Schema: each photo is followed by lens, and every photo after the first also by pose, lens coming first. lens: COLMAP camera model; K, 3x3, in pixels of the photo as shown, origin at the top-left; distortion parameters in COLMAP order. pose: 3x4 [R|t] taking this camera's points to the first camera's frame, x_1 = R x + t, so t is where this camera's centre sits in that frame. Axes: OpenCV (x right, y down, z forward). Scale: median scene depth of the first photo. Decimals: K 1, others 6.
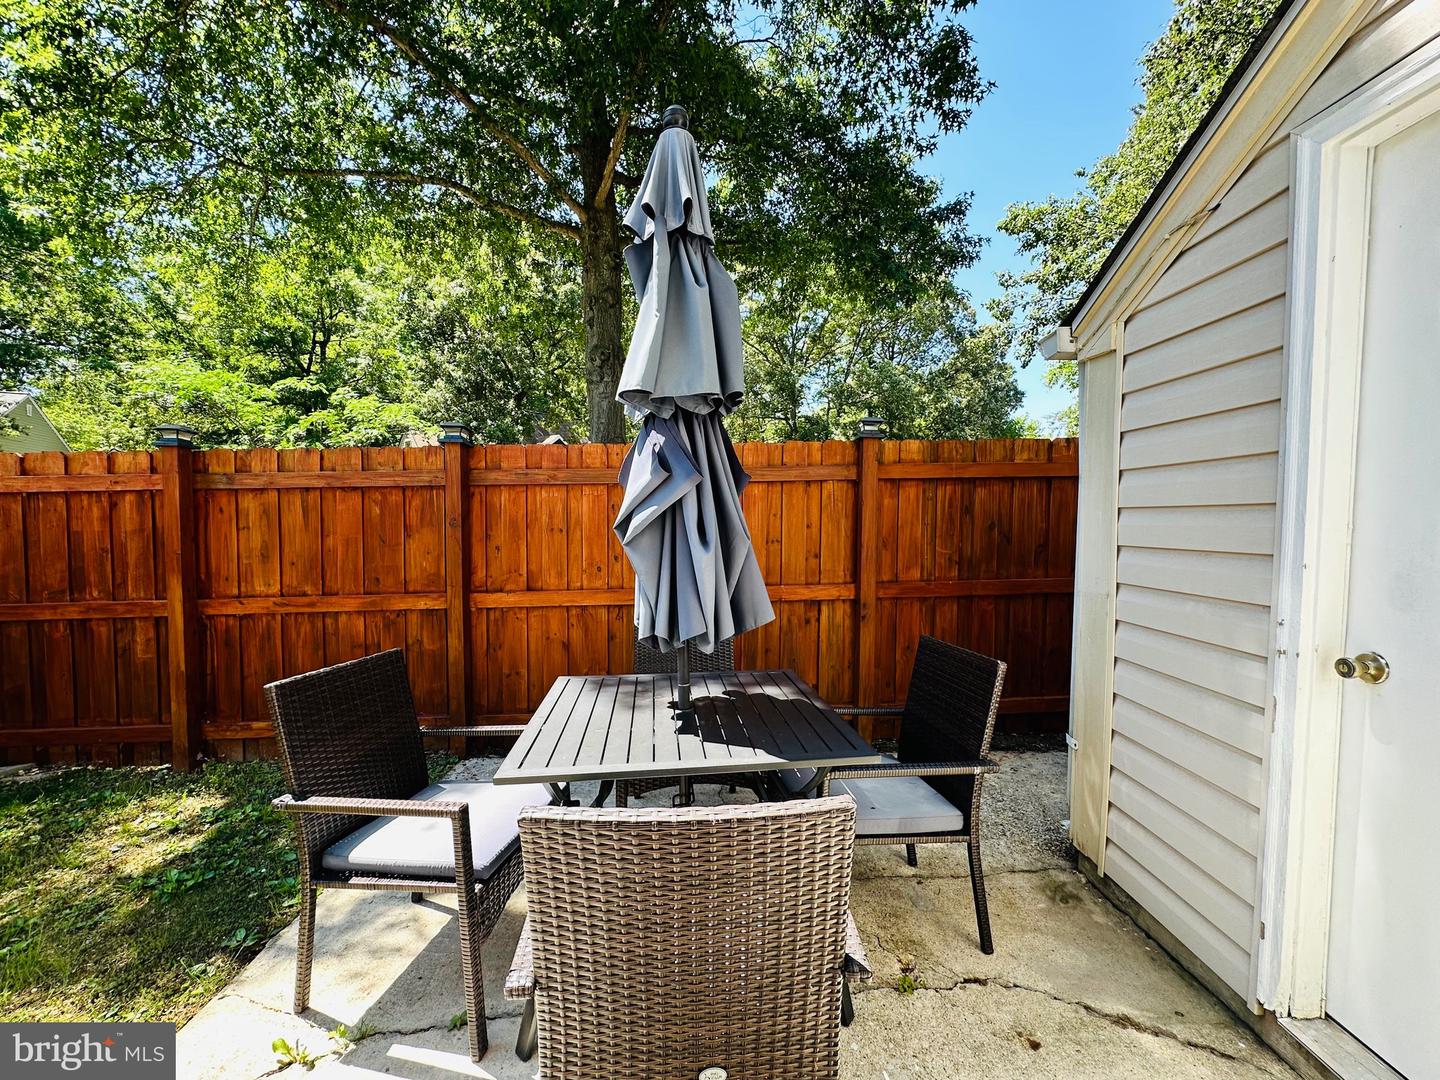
lens RADIAL K [[579.6, 0, 719.5], [0, 579.6, 536.2], [0, 0, 1]] dist [-0.006301, 0.002136]
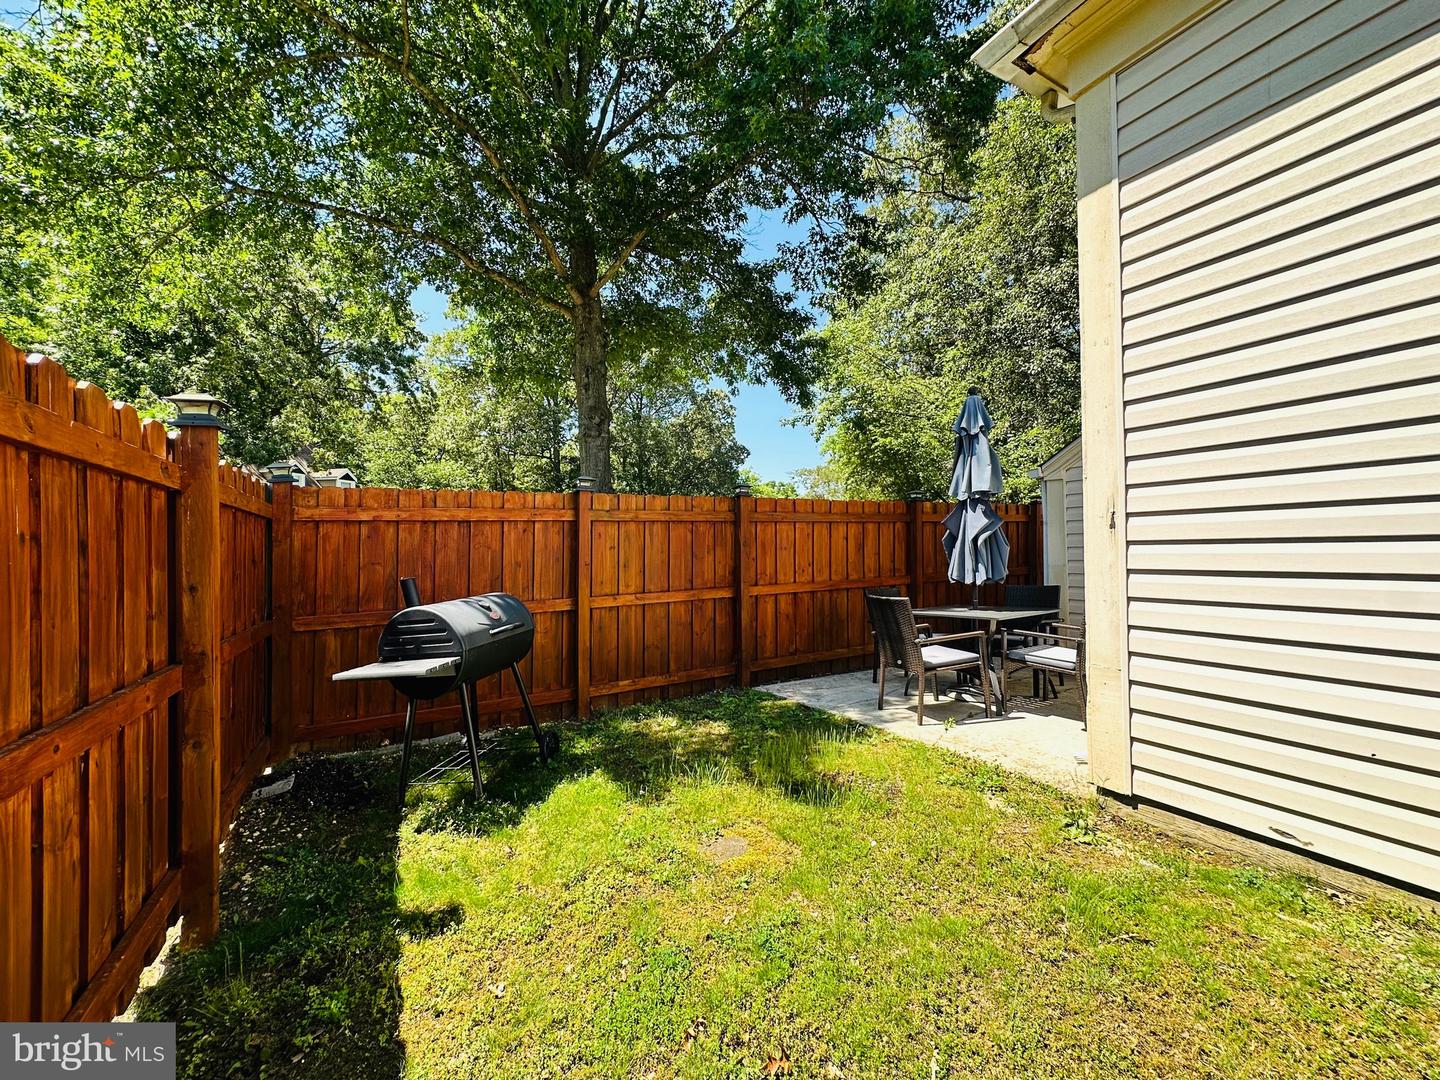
lens RADIAL K [[579.6, 0, 717.0], [0, 579.6, 540.0], [0, 0, 1]] dist [-0.006301, 0.002136]
pose [[0.878624, 0.000639, 0.477515, -1.262564], [0.026864, 0.998349, -0.050766, 0.046585], [-0.476759, 0.057432, 0.877156, -0.403840]]
